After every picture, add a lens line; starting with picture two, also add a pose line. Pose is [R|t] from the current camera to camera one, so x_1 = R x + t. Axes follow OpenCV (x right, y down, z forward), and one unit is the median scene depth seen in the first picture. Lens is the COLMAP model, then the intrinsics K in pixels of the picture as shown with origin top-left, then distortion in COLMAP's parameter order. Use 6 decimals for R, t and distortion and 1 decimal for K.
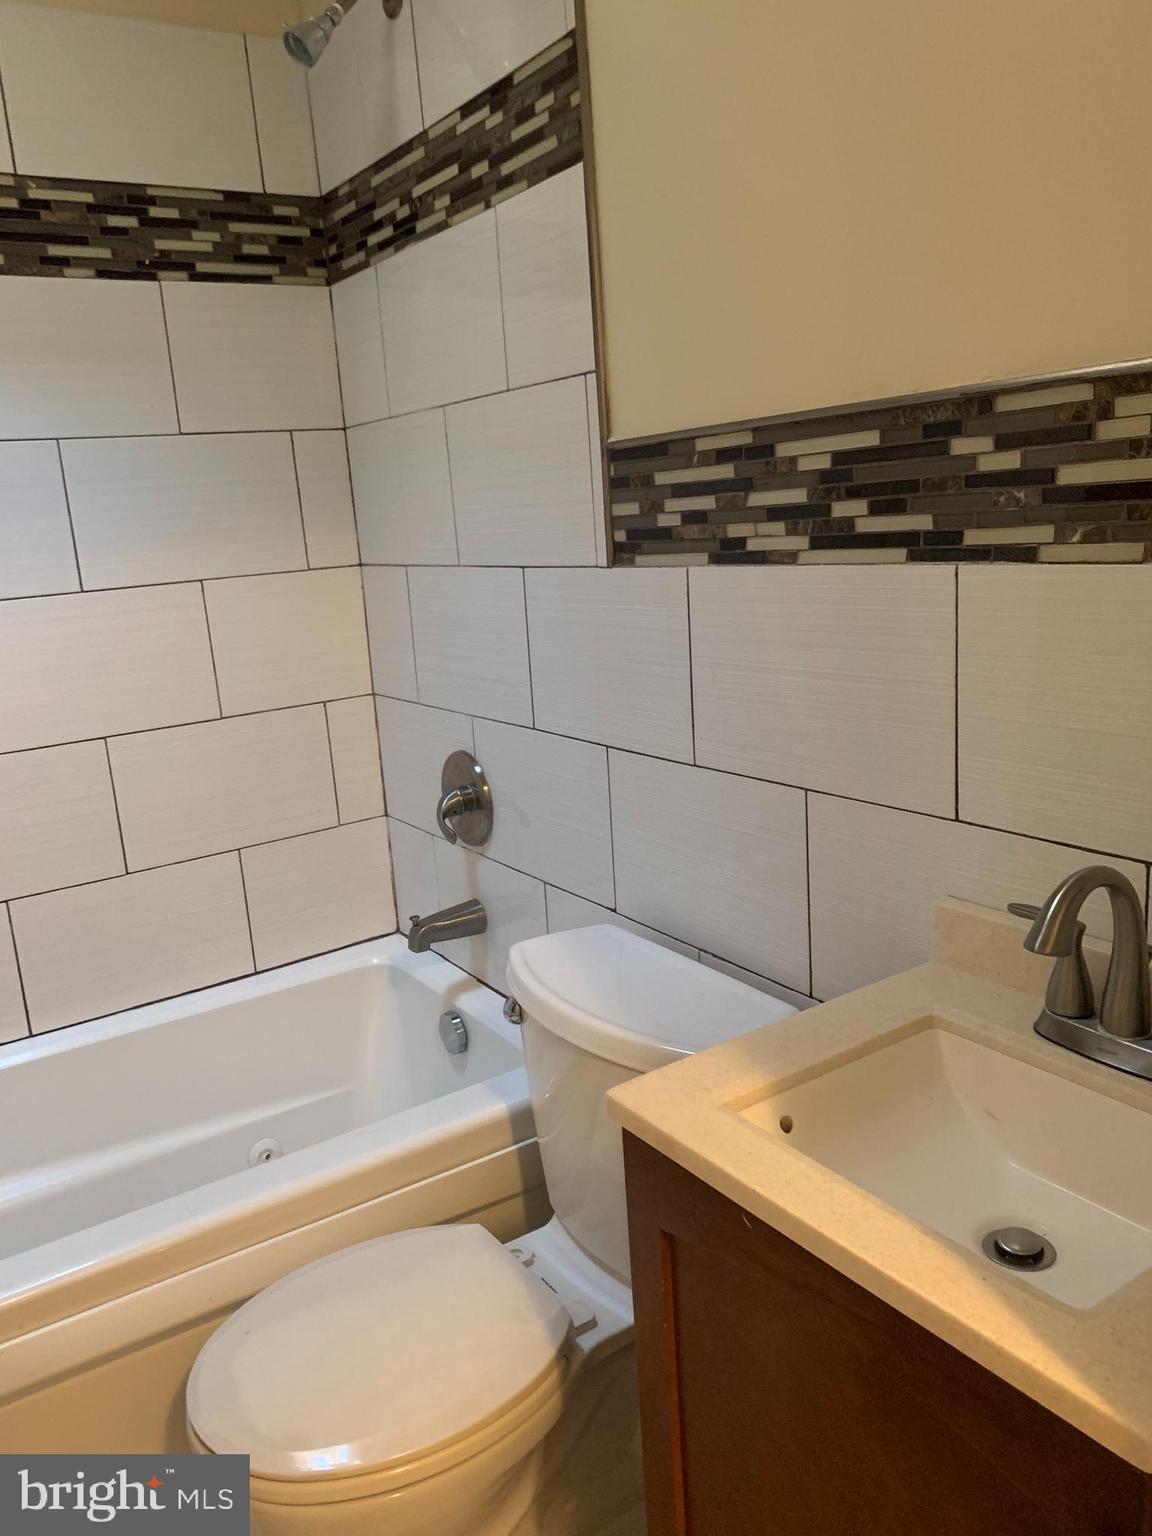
lens RADIAL K [[1183.5, 0, 576.0], [0, 1183.5, 768.0], [0, 0, 1]] dist [0.058399, -0.091594]
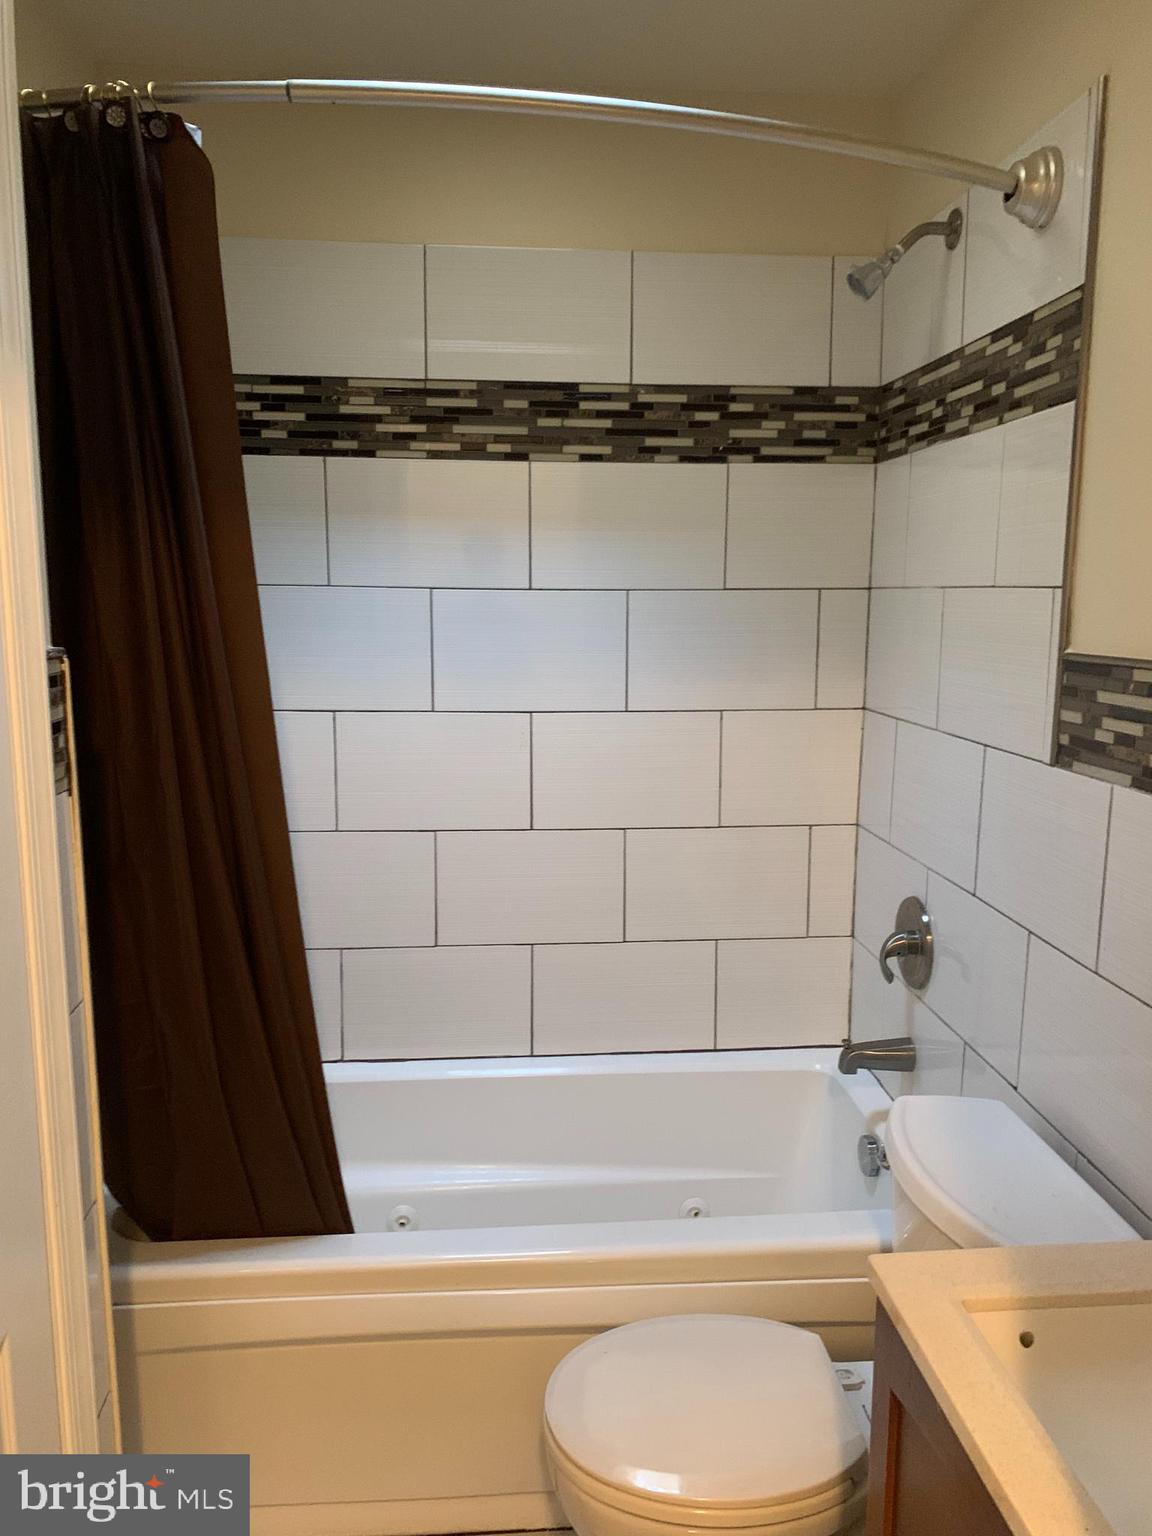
lens RADIAL K [[1183.5, 0, 576.0], [0, 1183.5, 768.0], [0, 0, 1]] dist [0.058399, -0.091594]
pose [[0.871807, 0.144094, -0.468177, 0.127212], [-0.169063, 0.985538, -0.011492, -0.068453], [0.459751, 0.089170, 0.883560, -0.105609]]
